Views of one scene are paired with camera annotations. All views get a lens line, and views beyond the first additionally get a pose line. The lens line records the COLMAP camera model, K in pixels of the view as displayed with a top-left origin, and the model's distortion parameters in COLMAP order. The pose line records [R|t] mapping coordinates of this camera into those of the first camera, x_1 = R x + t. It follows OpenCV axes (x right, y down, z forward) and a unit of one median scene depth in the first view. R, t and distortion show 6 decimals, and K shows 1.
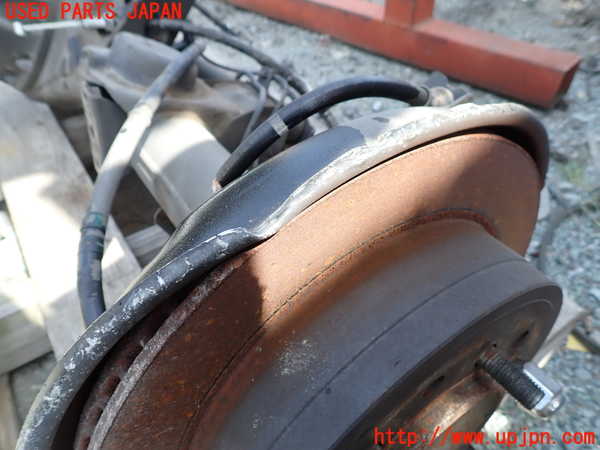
lens RADIAL K [[436.3, 0, 300.7], [0, 436.3, 224.8], [0, 0, 1]] dist [0.011349, 0.002962]
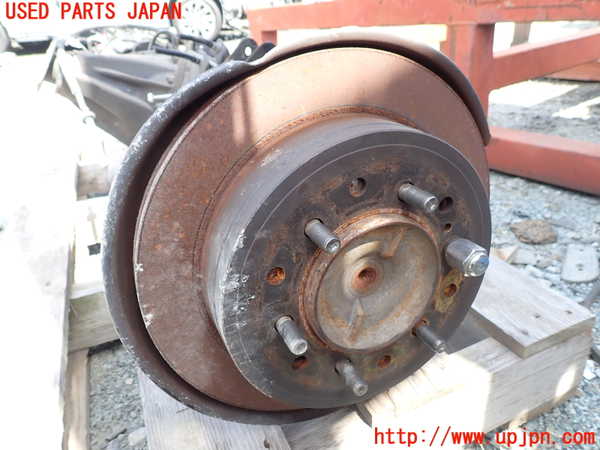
lens RADIAL K [[436.3, 0, 299.7], [0, 436.3, 225.0], [0, 0, 1]] dist [0.011349, 0.002962]
pose [[0.981038, 0.034994, -0.190629, 0.402766], [-0.088398, 0.956093, -0.279414, 0.954957], [0.172481, 0.290967, 0.941057, -0.450058]]
